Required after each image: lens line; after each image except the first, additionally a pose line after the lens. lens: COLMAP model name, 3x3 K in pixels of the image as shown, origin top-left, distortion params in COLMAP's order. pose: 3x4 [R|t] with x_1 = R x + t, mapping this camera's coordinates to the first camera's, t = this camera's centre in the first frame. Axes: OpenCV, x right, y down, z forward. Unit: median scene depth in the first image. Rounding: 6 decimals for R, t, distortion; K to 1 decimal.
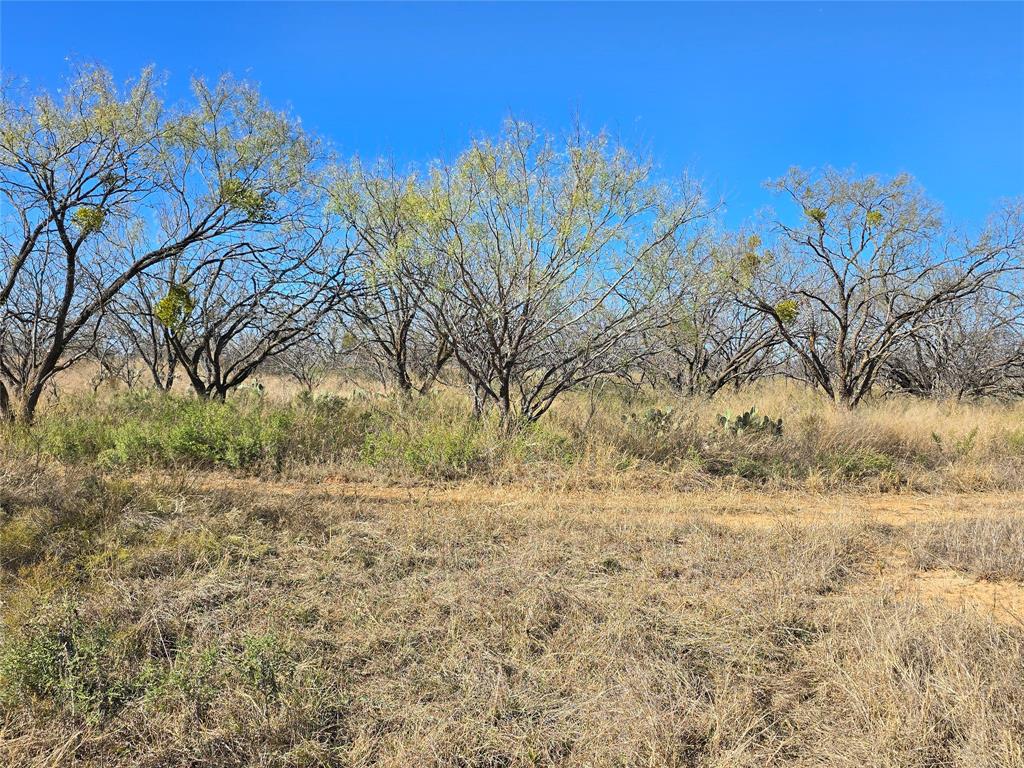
lens RADIAL K [[779.6, 0, 512.7], [0, 779.6, 358.0], [0, 0, 1]] dist [0.003158, 0.000531]
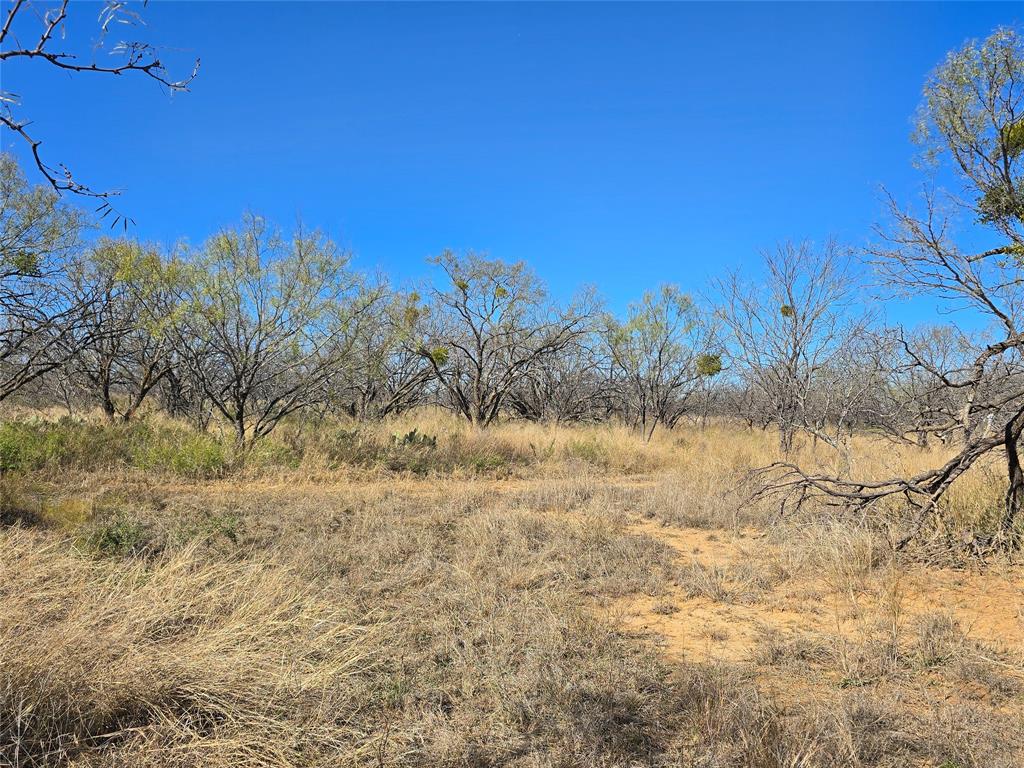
lens RADIAL K [[688.6, 0, 512.0], [0, 688.6, 384.0], [0, 0, 1]] dist [-0.000912, -0.000489]
pose [[0.901766, 0.018890, 0.431811, -0.041252], [-0.015875, 0.999818, -0.010585, -0.002389], [-0.431932, 0.002690, 0.901902, -0.105575]]
